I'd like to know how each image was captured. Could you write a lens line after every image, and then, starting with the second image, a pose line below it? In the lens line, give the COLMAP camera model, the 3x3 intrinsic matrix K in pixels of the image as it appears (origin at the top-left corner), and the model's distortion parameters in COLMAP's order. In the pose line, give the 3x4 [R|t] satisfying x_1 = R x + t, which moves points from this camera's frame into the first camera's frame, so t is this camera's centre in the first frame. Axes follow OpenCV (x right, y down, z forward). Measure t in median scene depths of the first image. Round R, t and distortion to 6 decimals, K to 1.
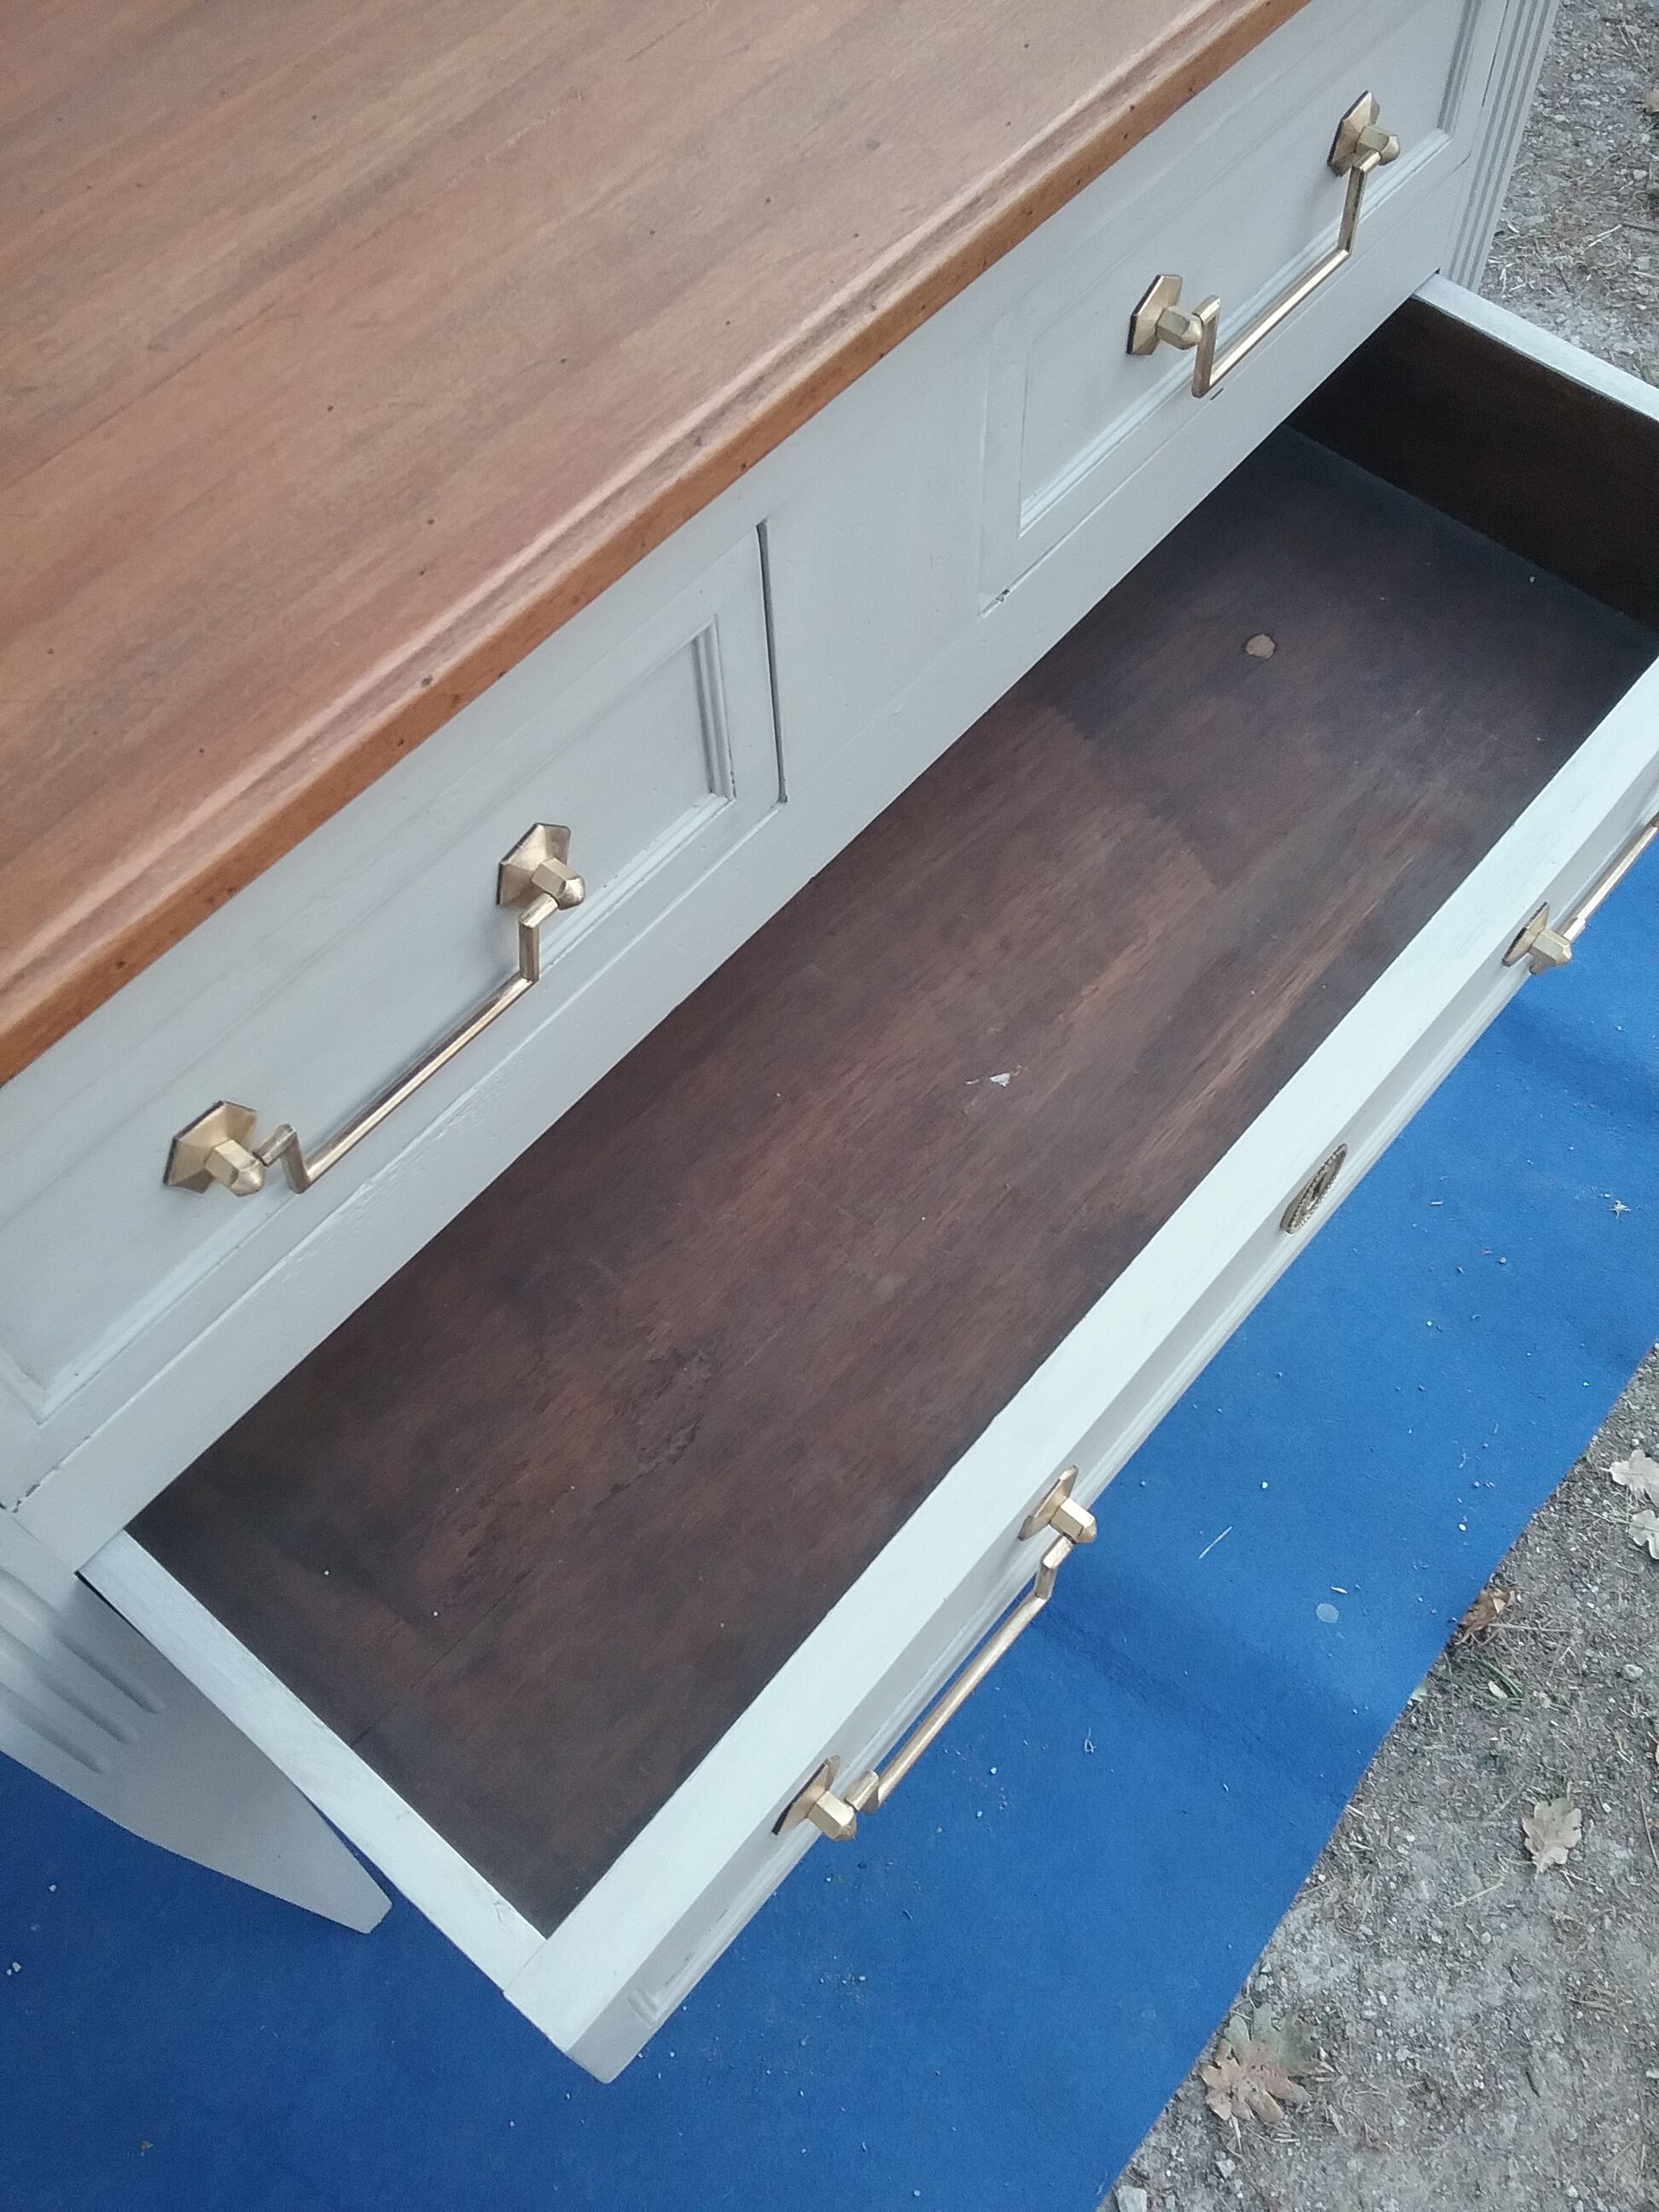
lens RADIAL K [[2036.8, 0, 820.7], [0, 2036.8, 1148.5], [0, 0, 1]] dist [0.107063, -0.183395]
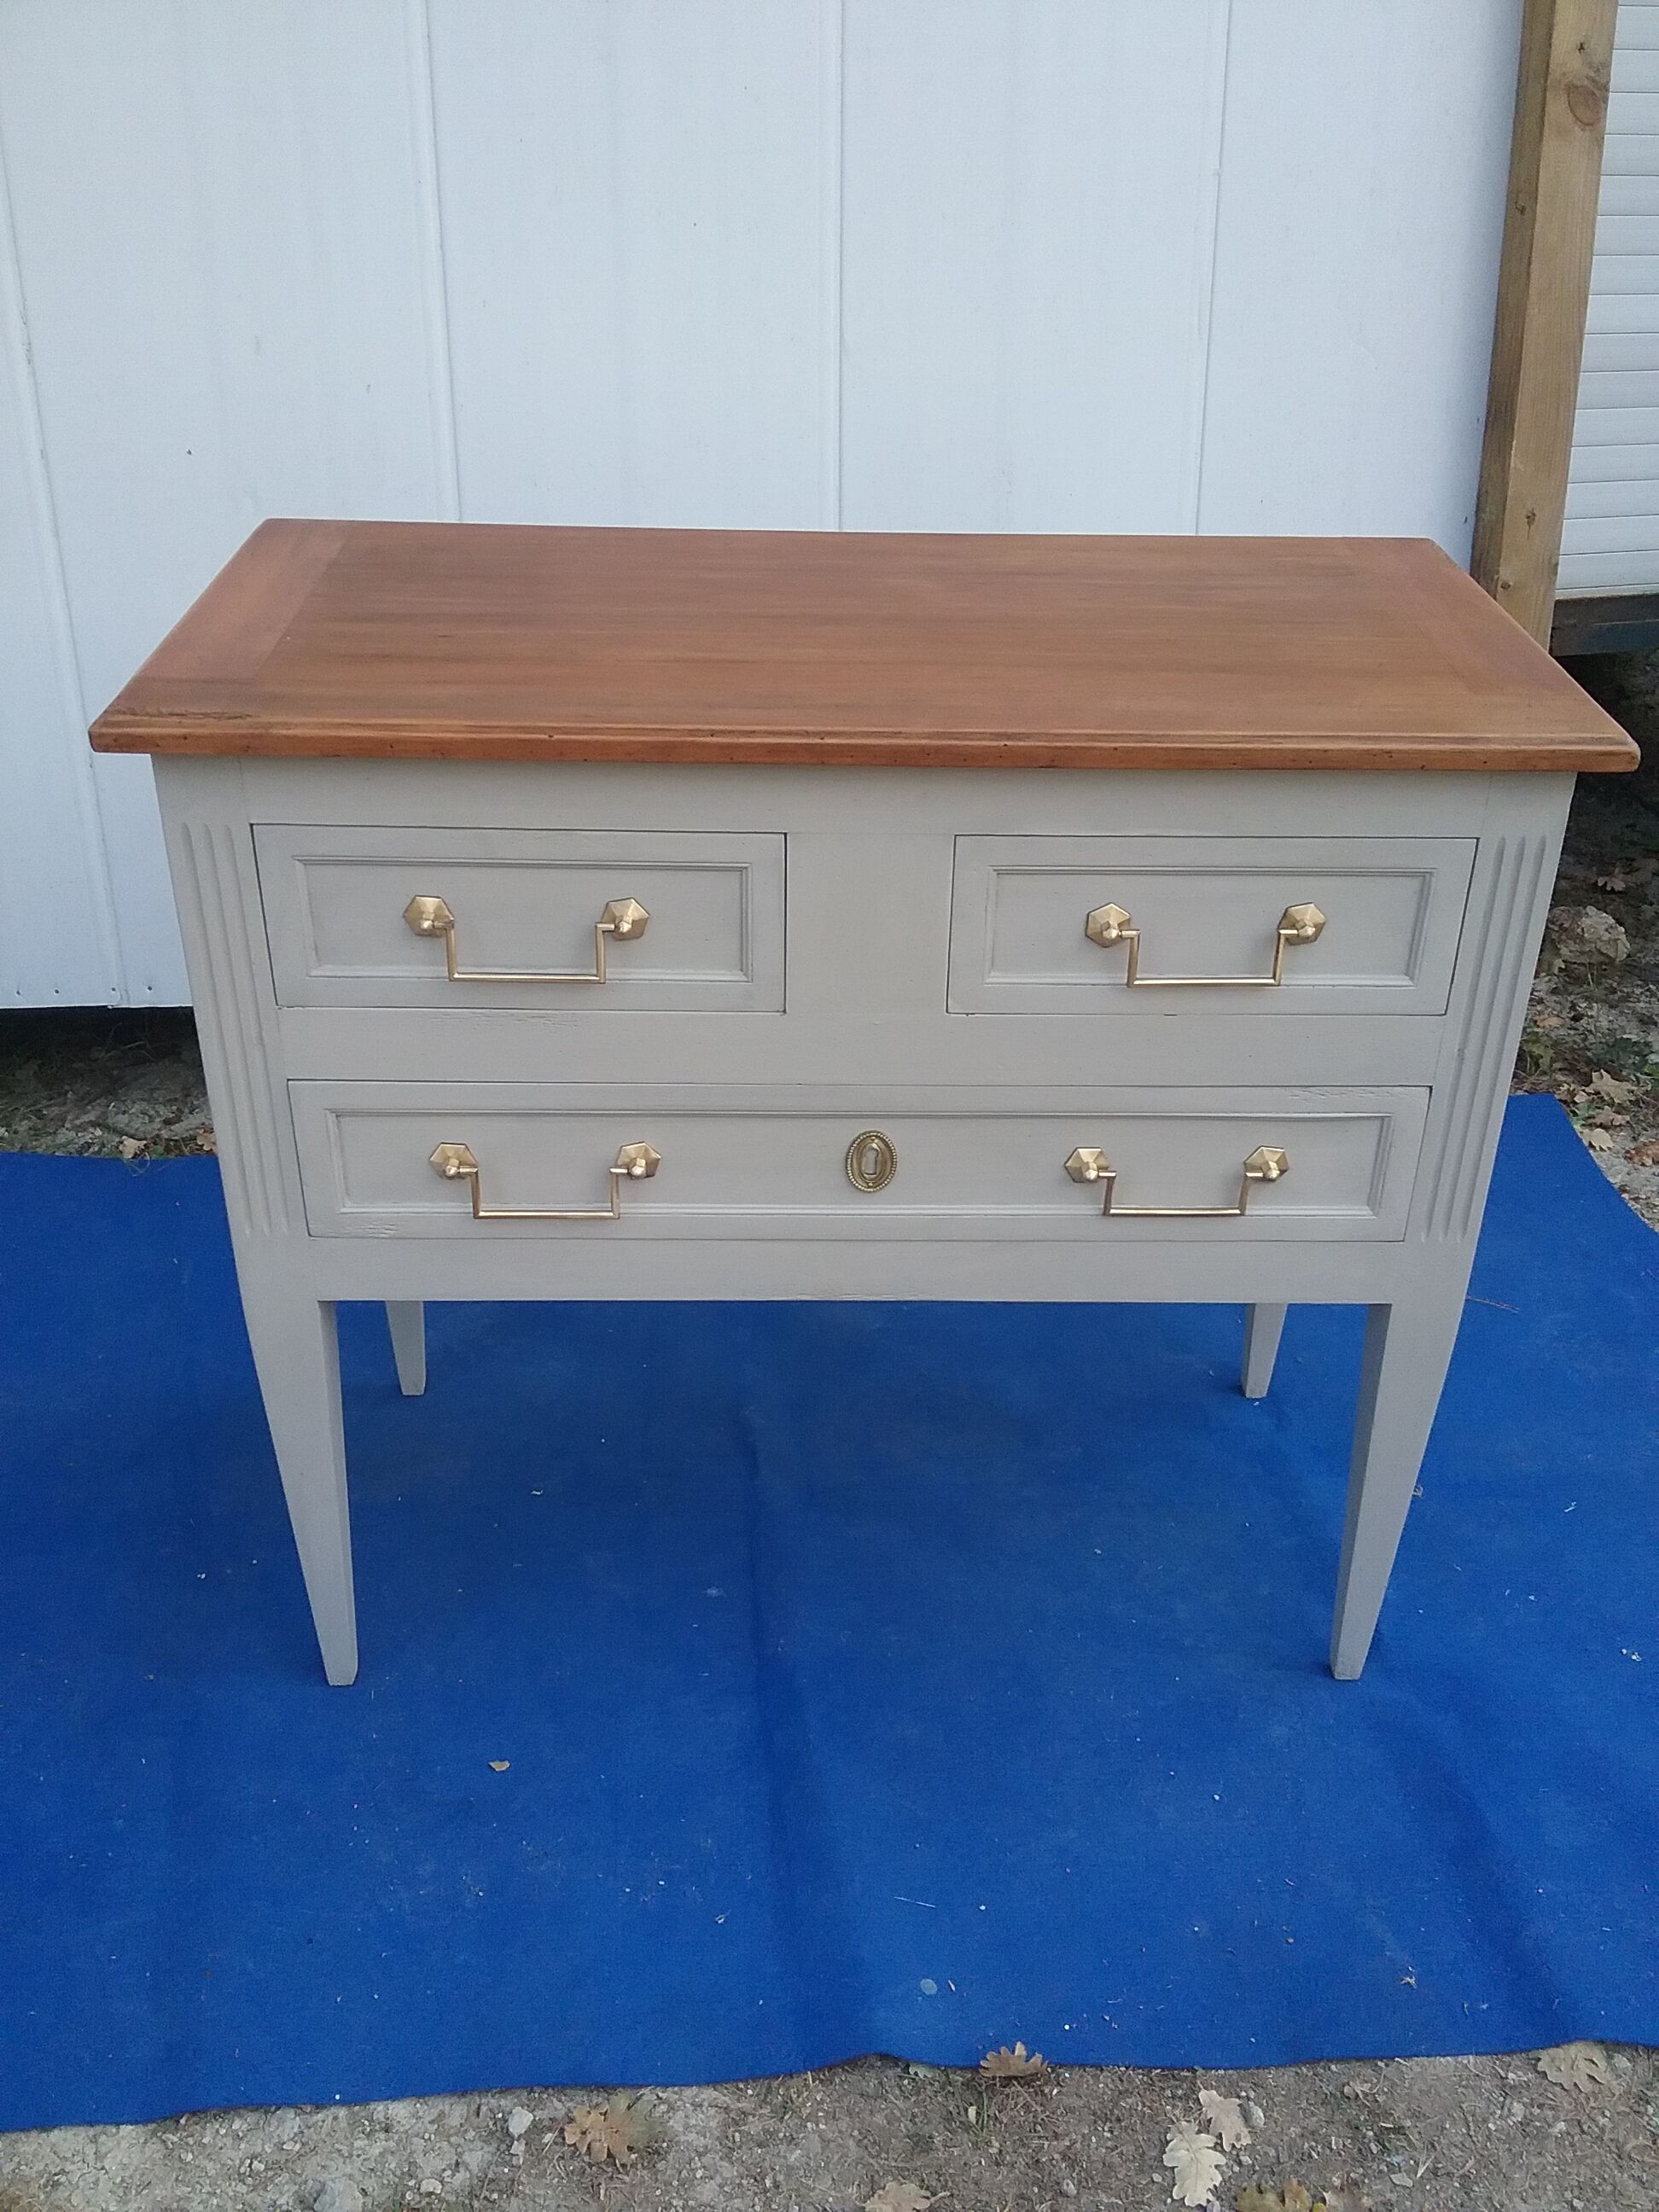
lens RADIAL K [[2036.8, 0, 820.7], [0, 2036.8, 1148.5], [0, 0, 1]] dist [0.107063, -0.183395]
pose [[0.656078, 0.431443, -0.619207, 0.806112], [-0.674799, 0.702765, -0.225317, 0.212526], [0.337946, 0.565666, 0.752207, -0.229079]]
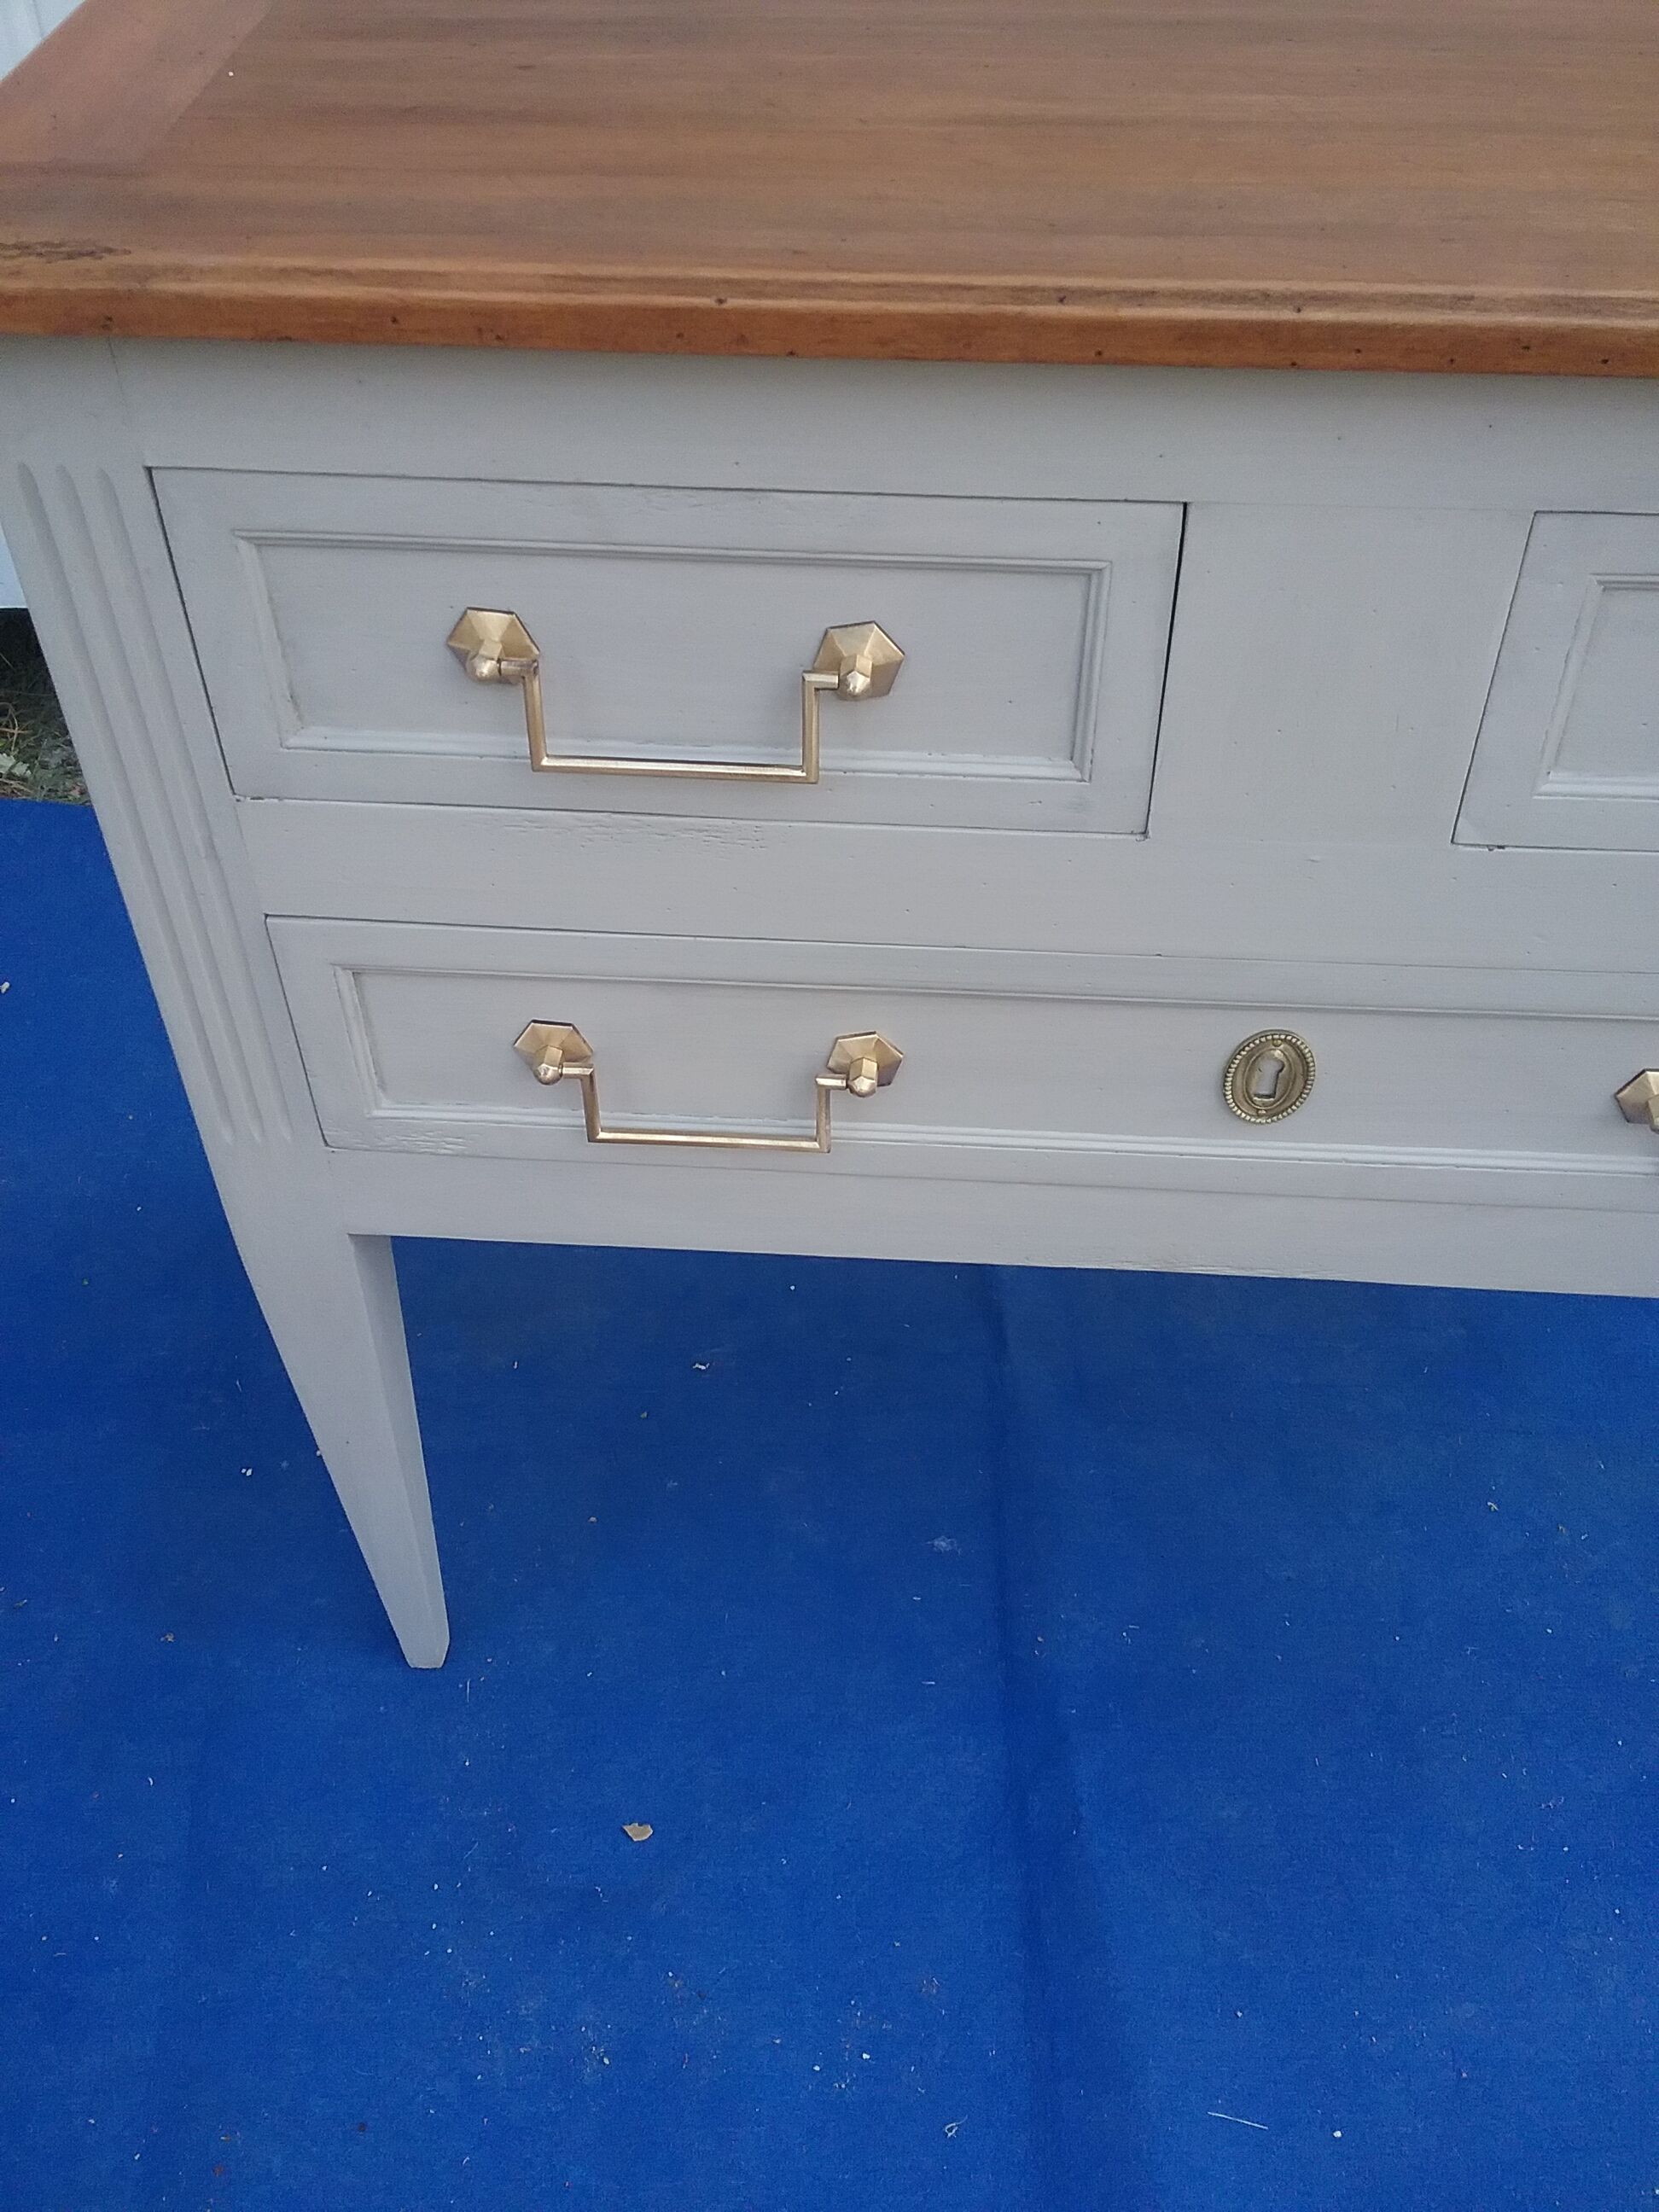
lens RADIAL K [[2036.8, 0, 820.7], [0, 2036.8, 1148.5], [0, 0, 1]] dist [0.107063, -0.183395]
pose [[0.583453, 0.596912, -0.550707, 0.358017], [-0.711020, 0.703117, 0.008811, 0.032037], [0.392471, 0.386423, 0.834652, 0.085382]]
